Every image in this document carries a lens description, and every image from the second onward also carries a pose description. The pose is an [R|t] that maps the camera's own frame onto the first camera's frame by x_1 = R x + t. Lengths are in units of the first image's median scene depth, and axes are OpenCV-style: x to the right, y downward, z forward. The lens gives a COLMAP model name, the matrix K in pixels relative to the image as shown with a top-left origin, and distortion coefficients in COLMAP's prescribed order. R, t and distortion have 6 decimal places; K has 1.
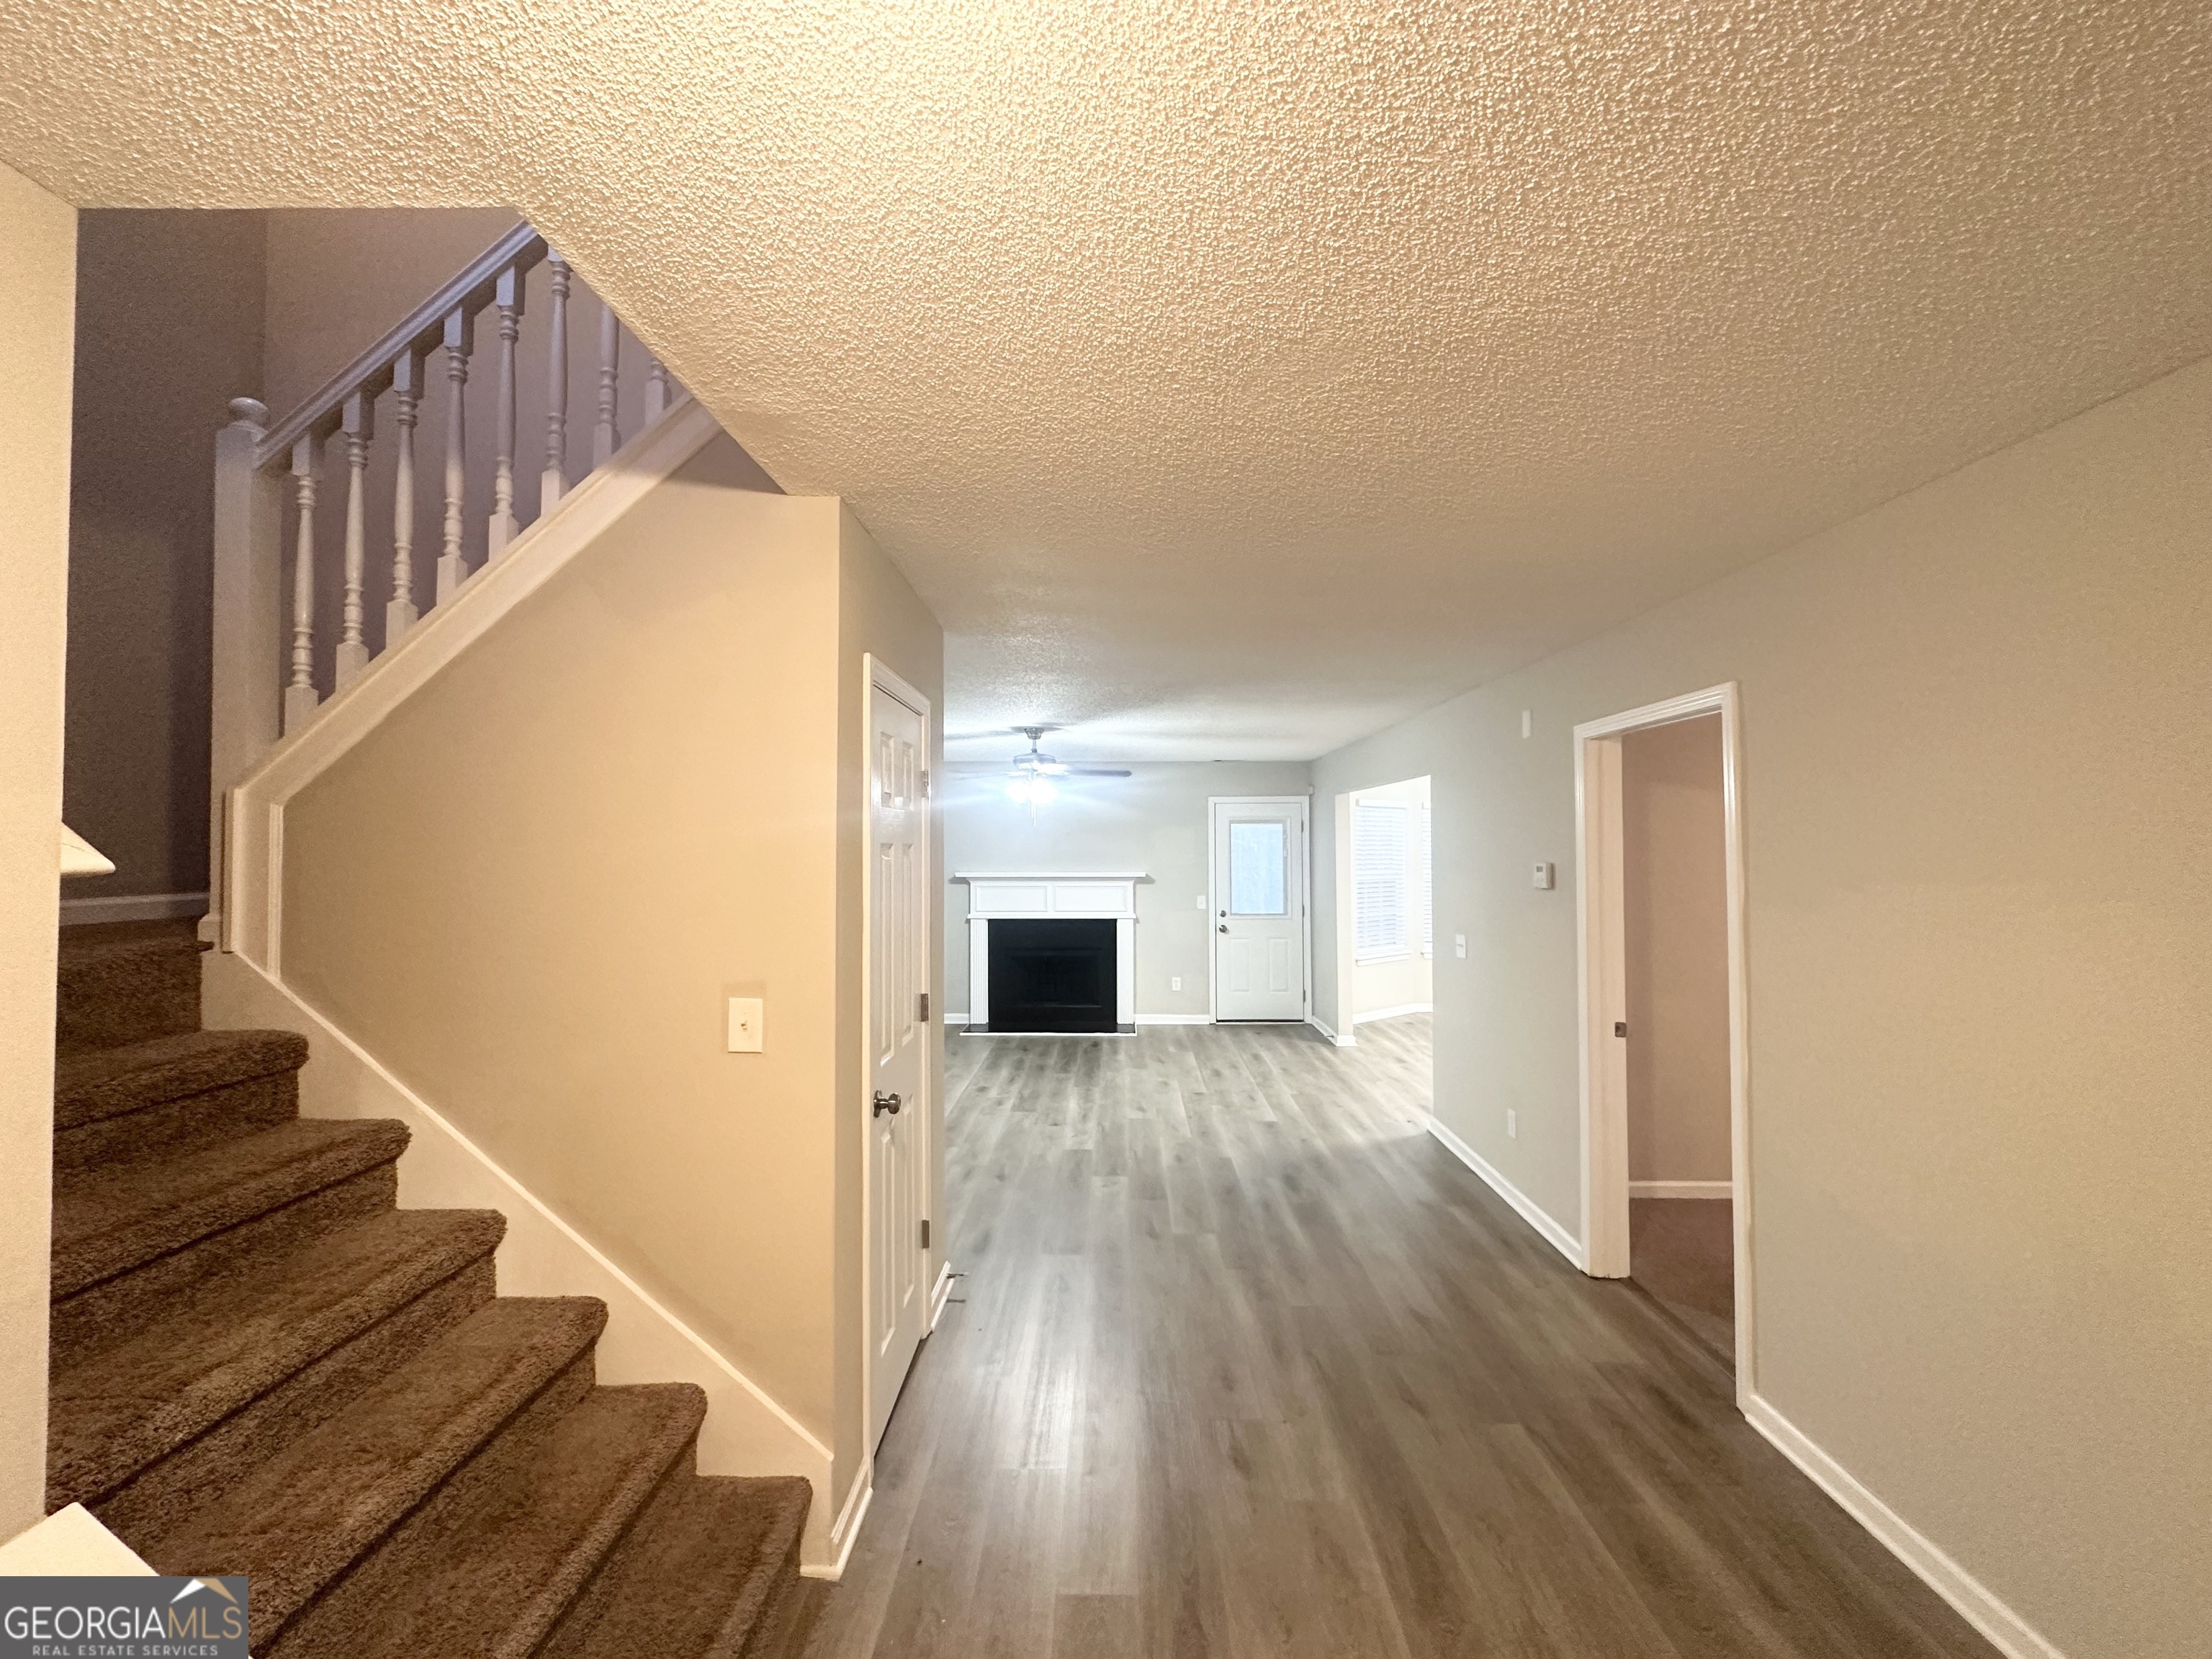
lens RADIAL K [[888.7, 0, 1116.2], [0, 888.7, 828.8], [0, 0, 1]] dist [0.011868, -0.000156]
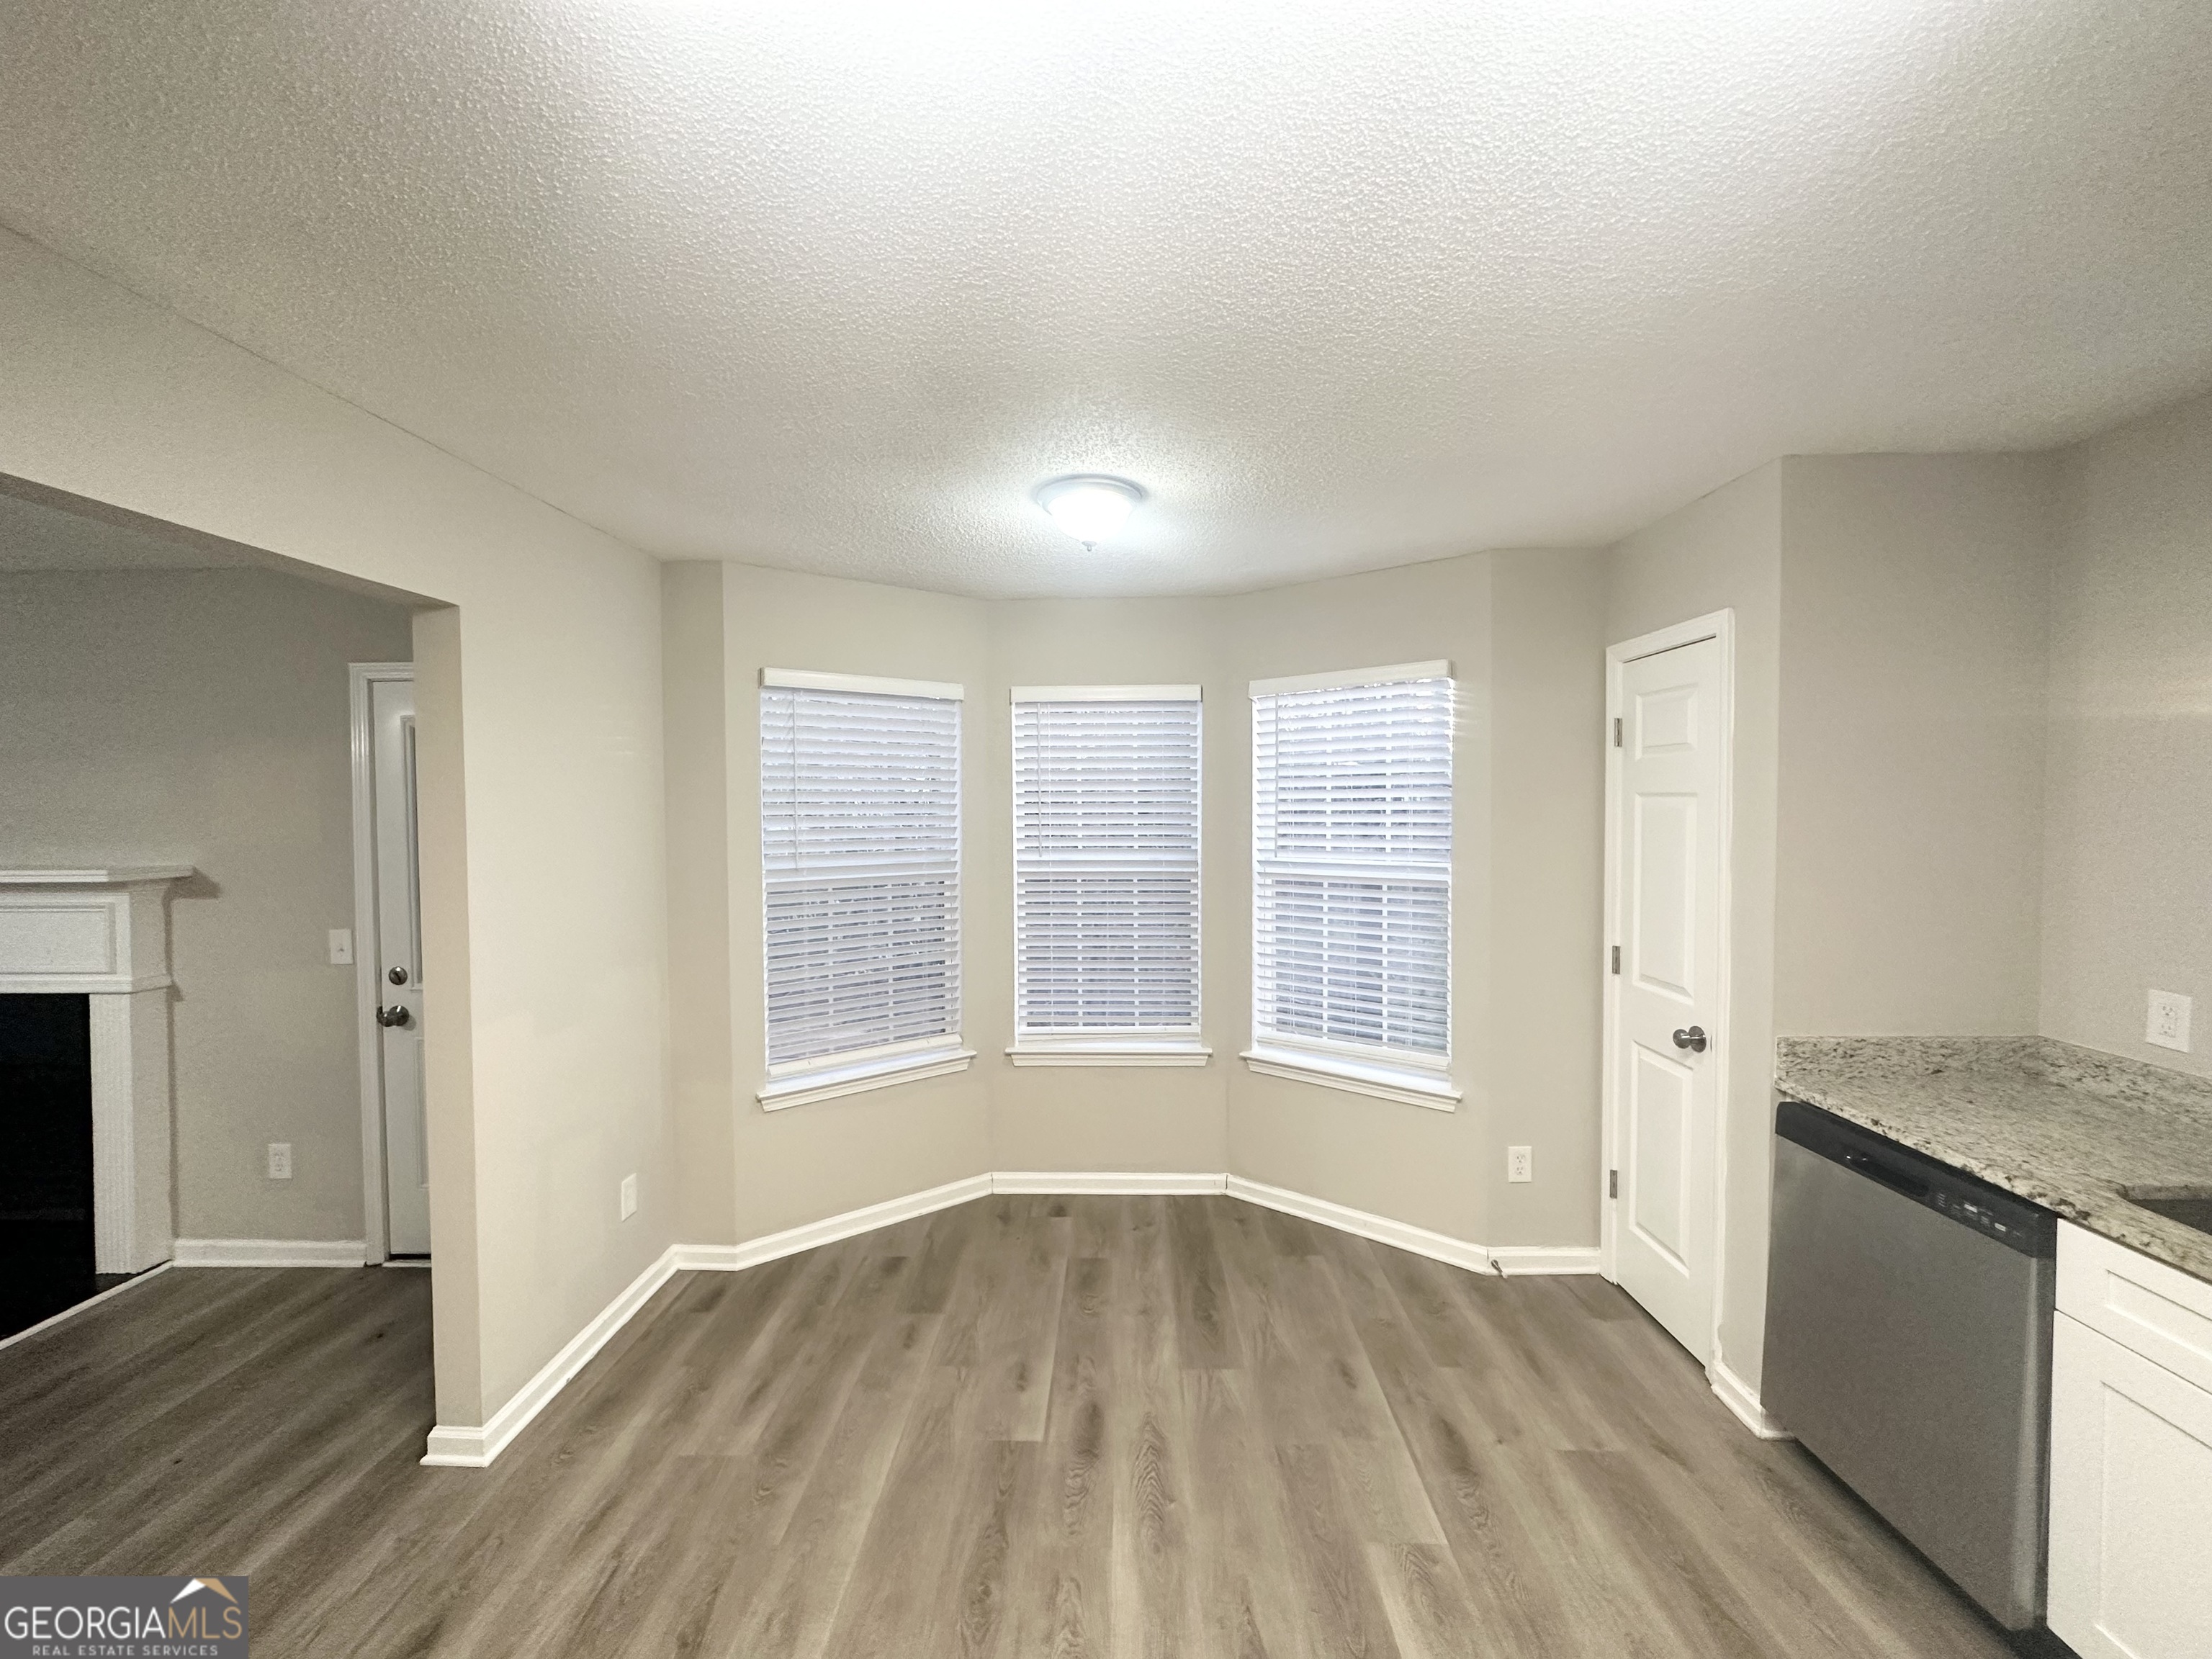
lens RADIAL K [[880.3, 0, 1105.8], [0, 880.3, 826.3], [0, 0, 1]] dist [-0.000222, -0.000227]
pose [[0.999583, -0.004008, -0.028611, 0.480846], [0.005209, 0.999102, 0.042043, 0.020421], [0.028417, -0.042175, 0.998706, 0.717609]]
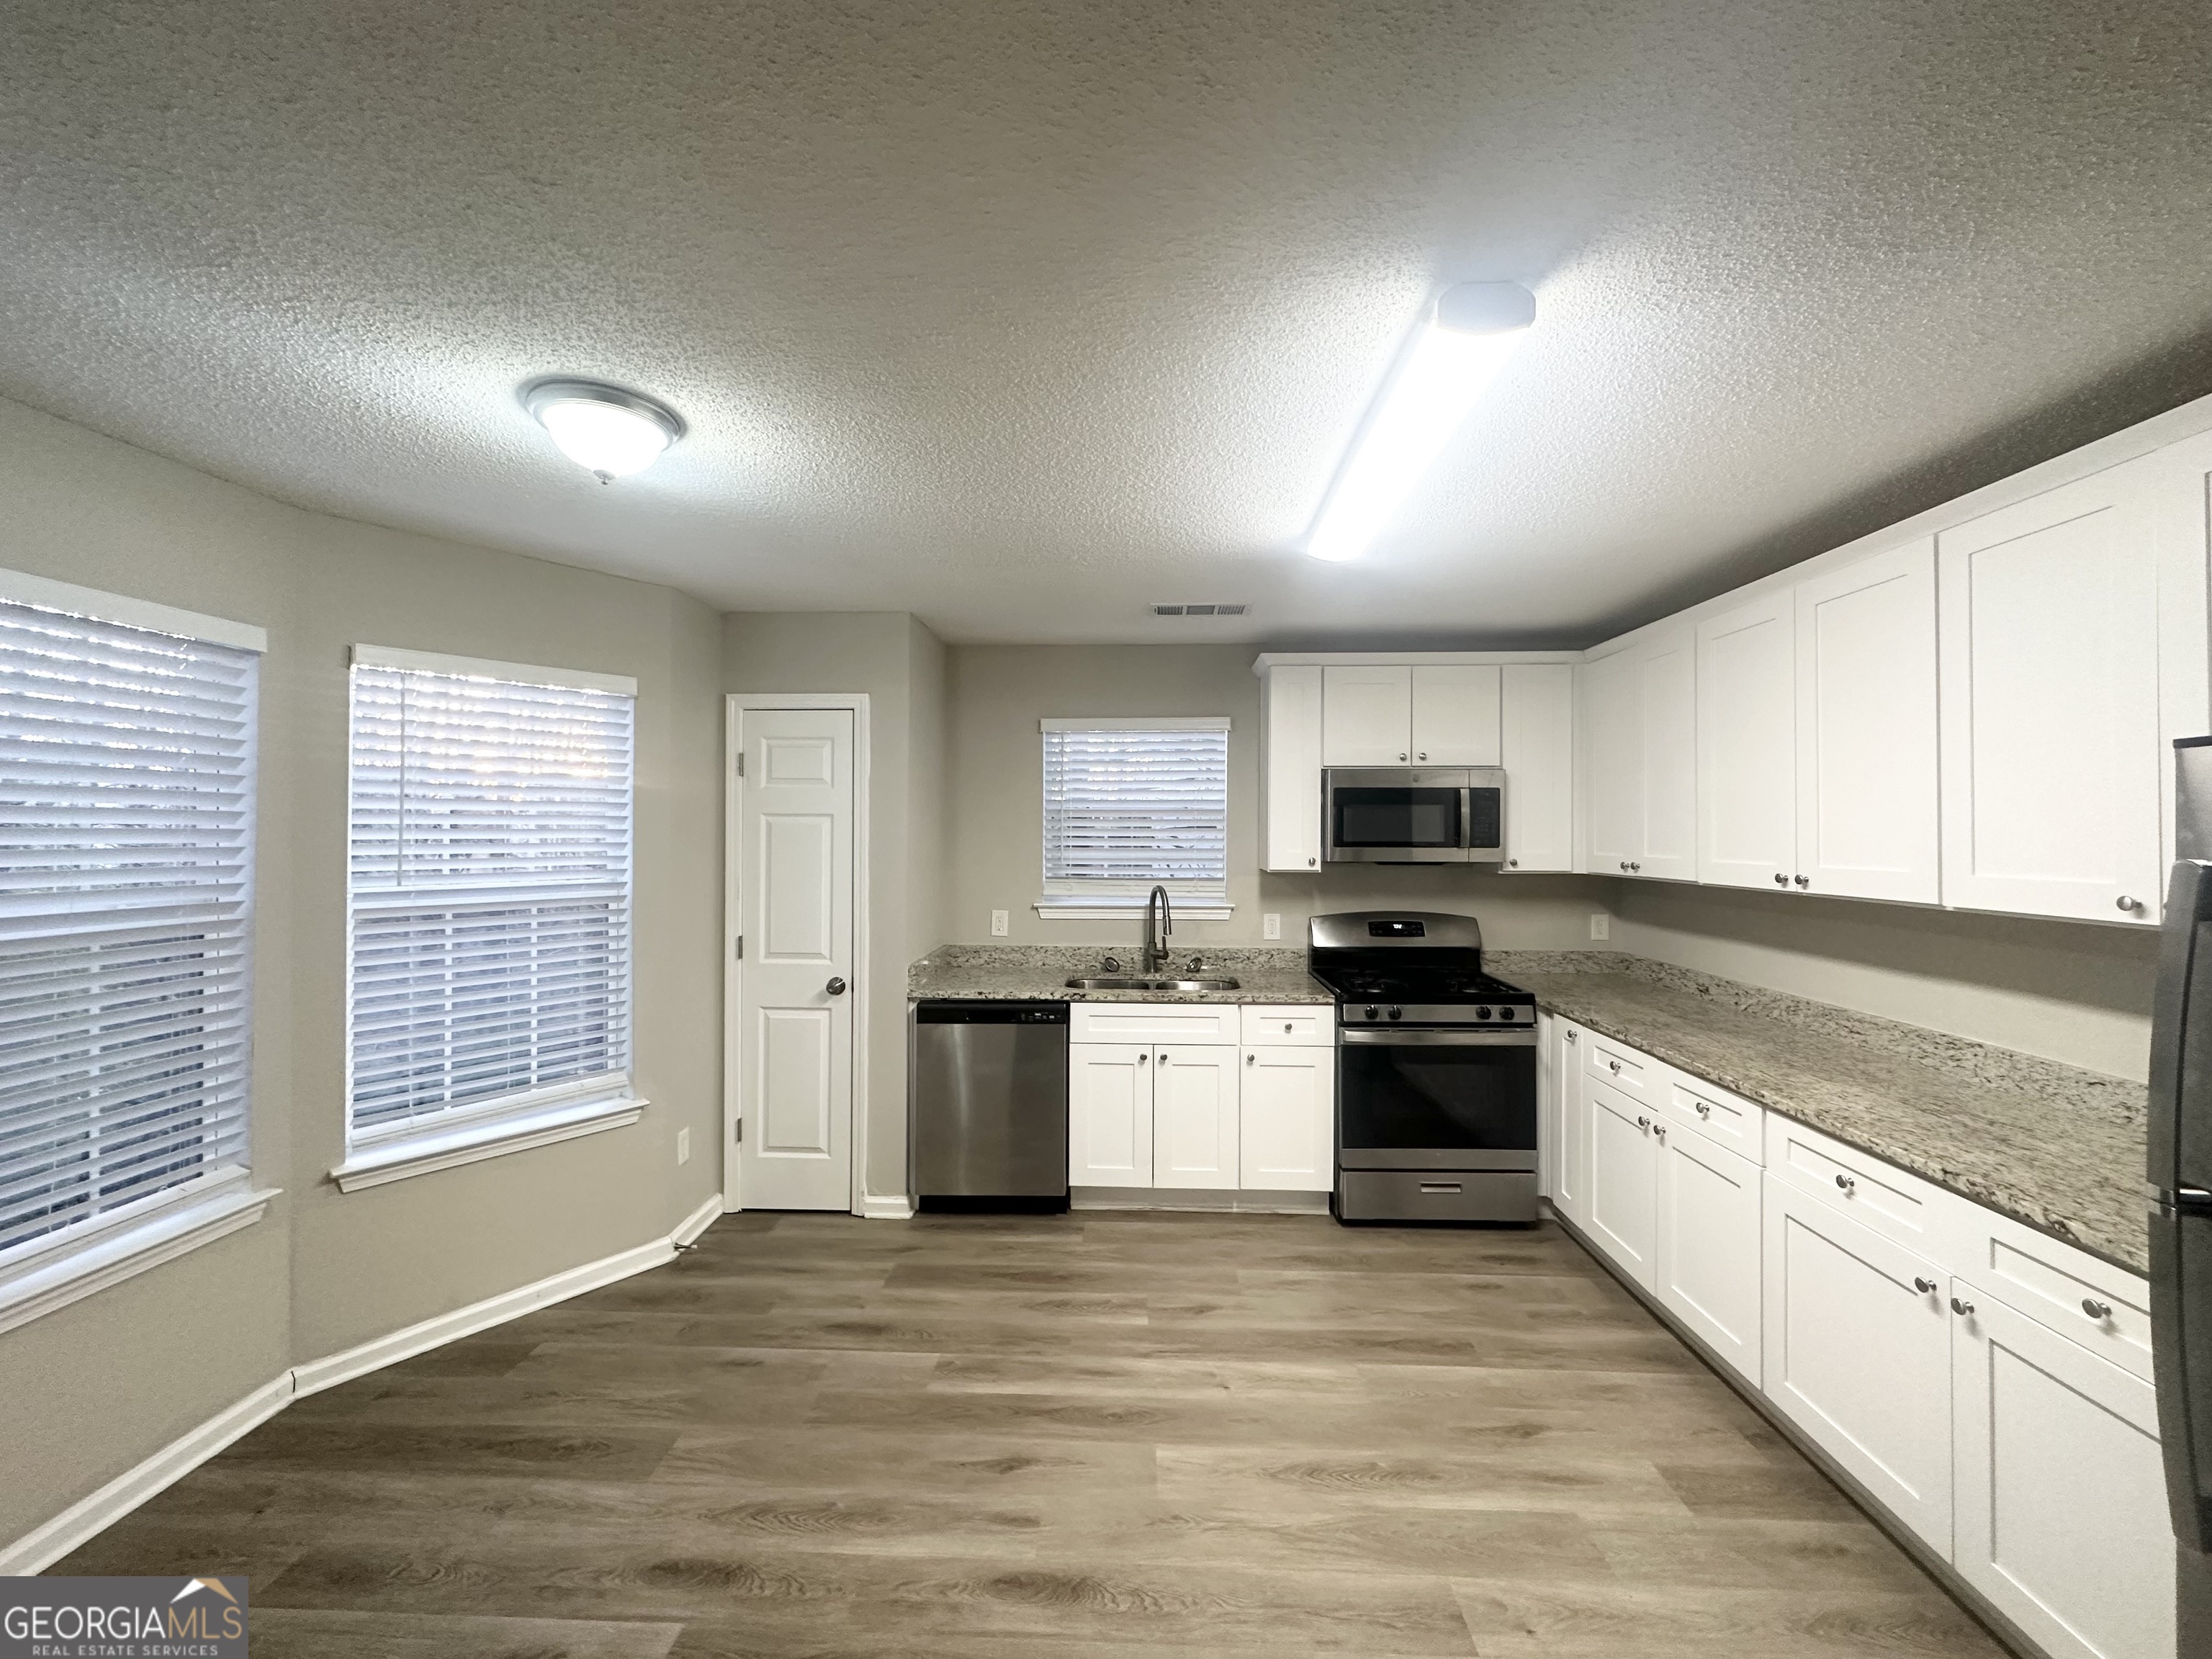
lens RADIAL K [[880.3, 0, 1105.8], [0, 880.3, 826.3], [0, 0, 1]] dist [-0.000222, -0.000227]
pose [[0.044971, 0.006086, 0.998970, 0.220891], [-0.021759, 0.999750, -0.005111, 0.028624], [-0.998751, -0.021507, 0.045093, 0.888805]]
